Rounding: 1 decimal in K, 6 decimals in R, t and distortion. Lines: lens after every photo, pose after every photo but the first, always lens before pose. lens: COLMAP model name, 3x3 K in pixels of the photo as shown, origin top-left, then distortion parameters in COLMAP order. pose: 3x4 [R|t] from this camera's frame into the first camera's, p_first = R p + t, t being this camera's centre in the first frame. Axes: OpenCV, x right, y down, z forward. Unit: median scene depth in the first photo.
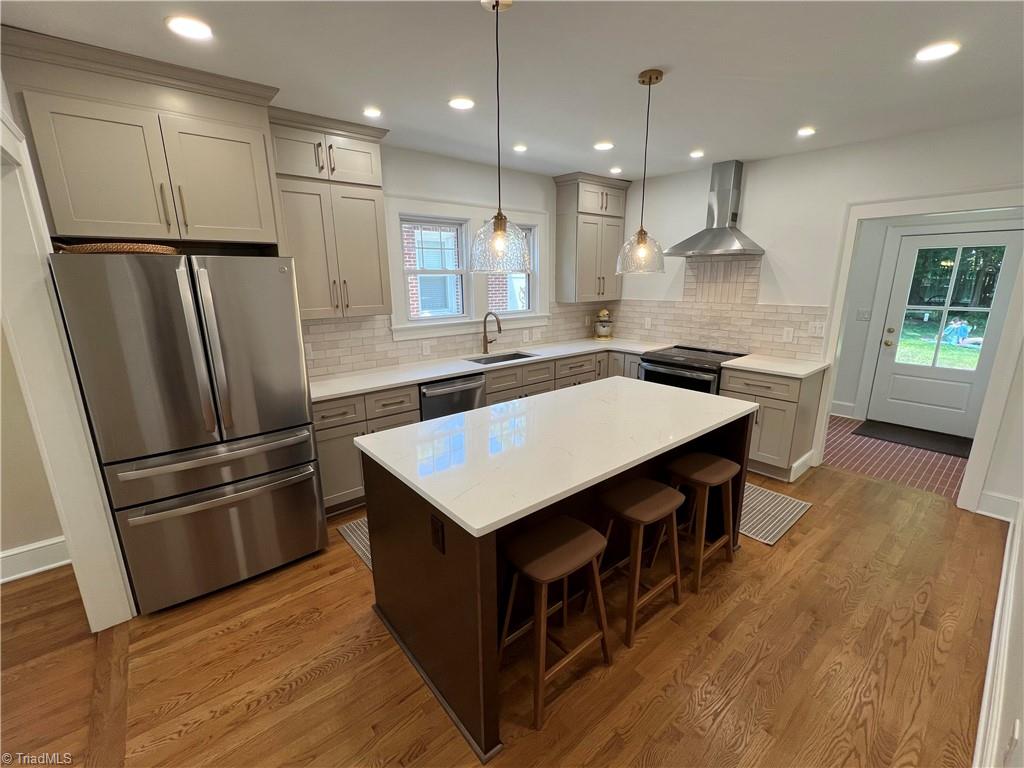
lens RADIAL K [[437.4, 0, 508.9], [0, 437.4, 383.9], [0, 0, 1]] dist [-0.002589, -0.001049]
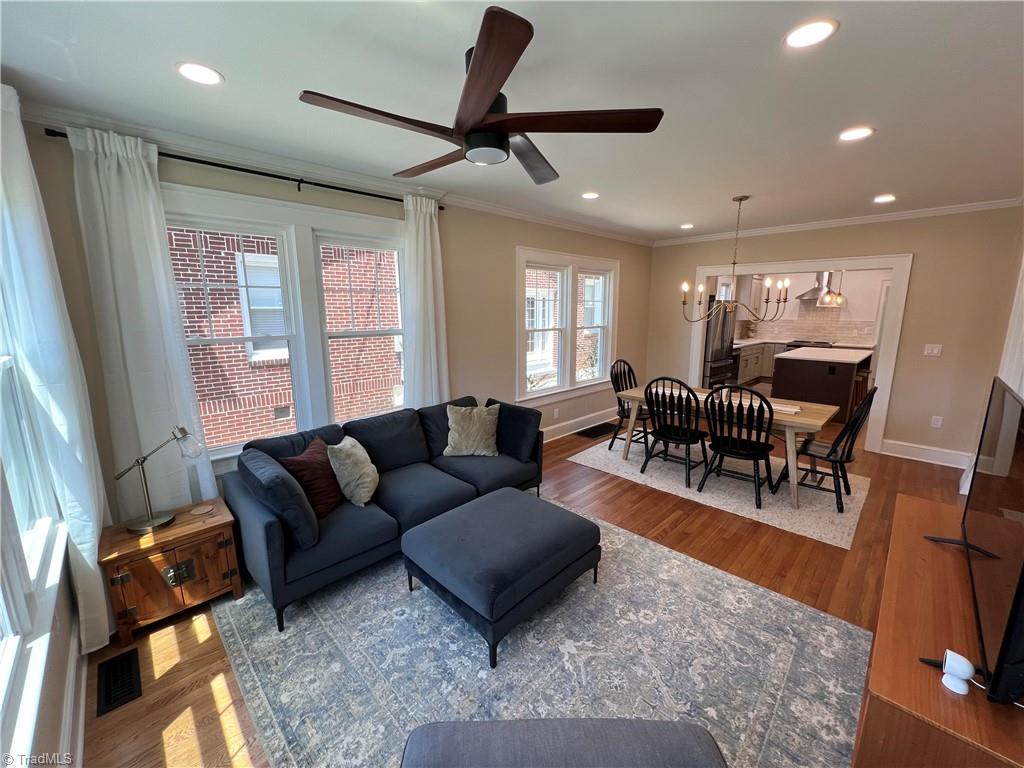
lens RADIAL K [[409.3, 0, 510.0], [0, 409.3, 384.2], [0, 0, 1]] dist [-0.001702, 0.000017]
pose [[0.996925, 0.000040, 0.078360, -1.243079], [0.004394, 0.998398, -0.056404, 0.246609], [-0.078236, 0.056574, 0.995328, -0.913656]]
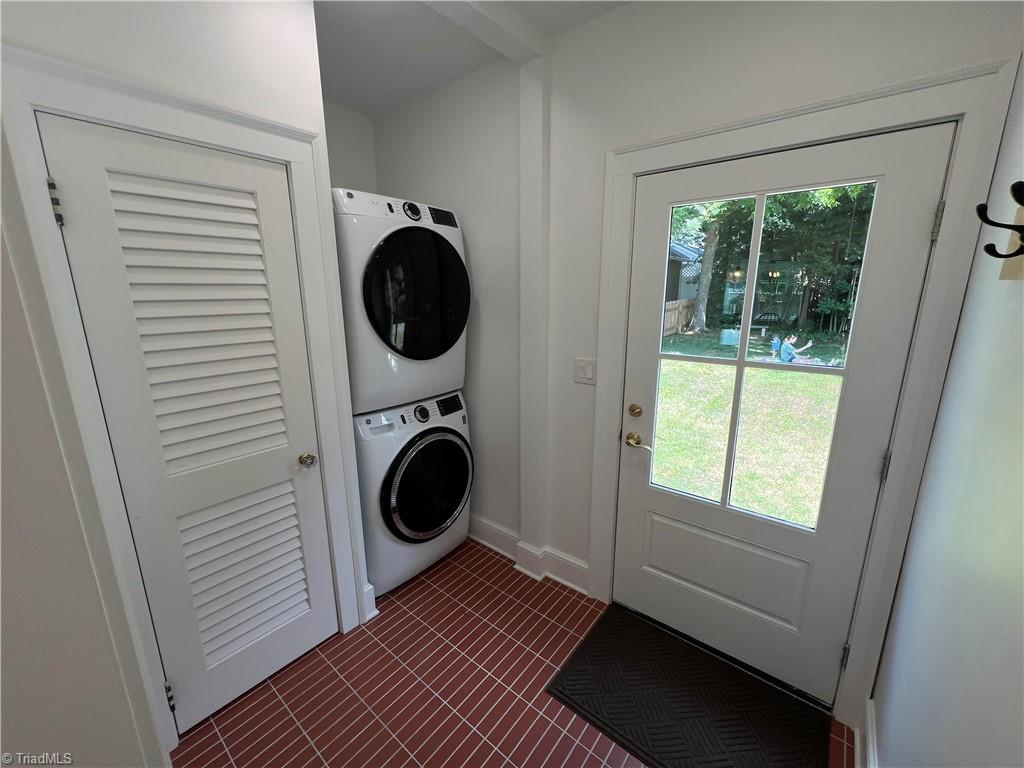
lens RADIAL K [[409.3, 0, 512.8], [0, 409.3, 387.0], [0, 0, 1]] dist [-0.001702, 0.000017]
pose [[0.980088, -0.041876, 0.194096, 0.544259], [0.045174, 0.998900, -0.012598, -0.115188], [-0.193354, 0.021115, 0.980902, 0.508167]]
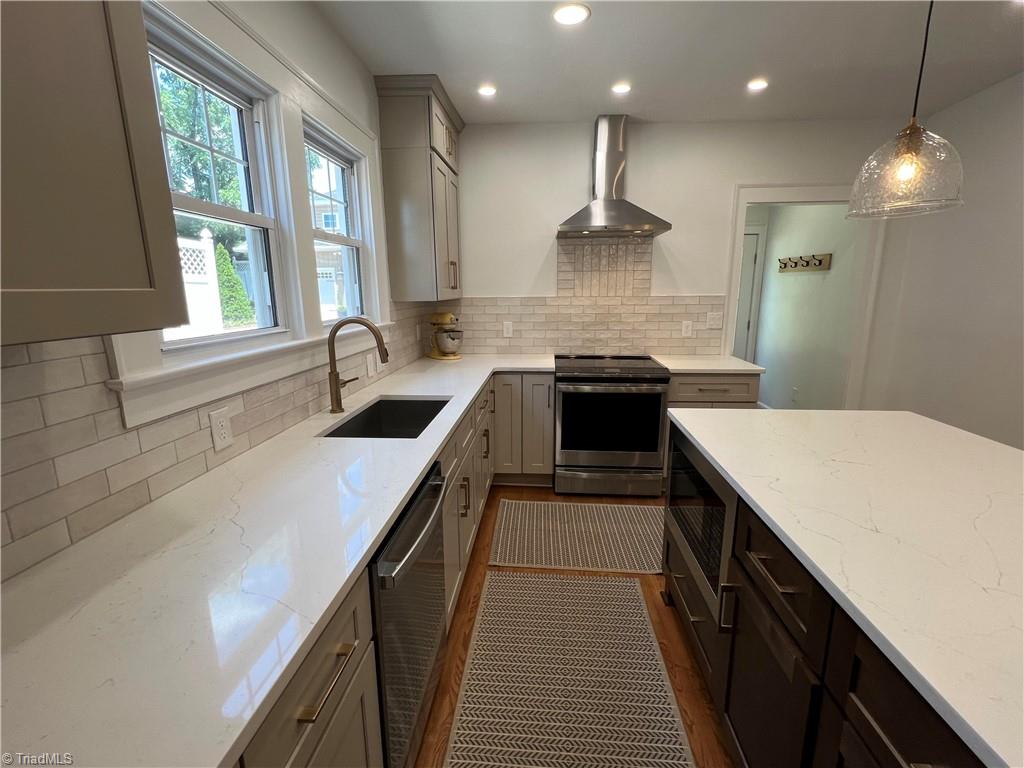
lens RADIAL K [[455.4, 0, 504.2], [0, 455.4, 380.2], [0, 0, 1]] dist [-0.004273, -0.000071]
pose [[0.708132, -0.133775, 0.693292, -0.253926], [0.170539, 0.985222, 0.015916, -0.080122], [-0.685176, 0.106963, 0.720481, 0.549762]]
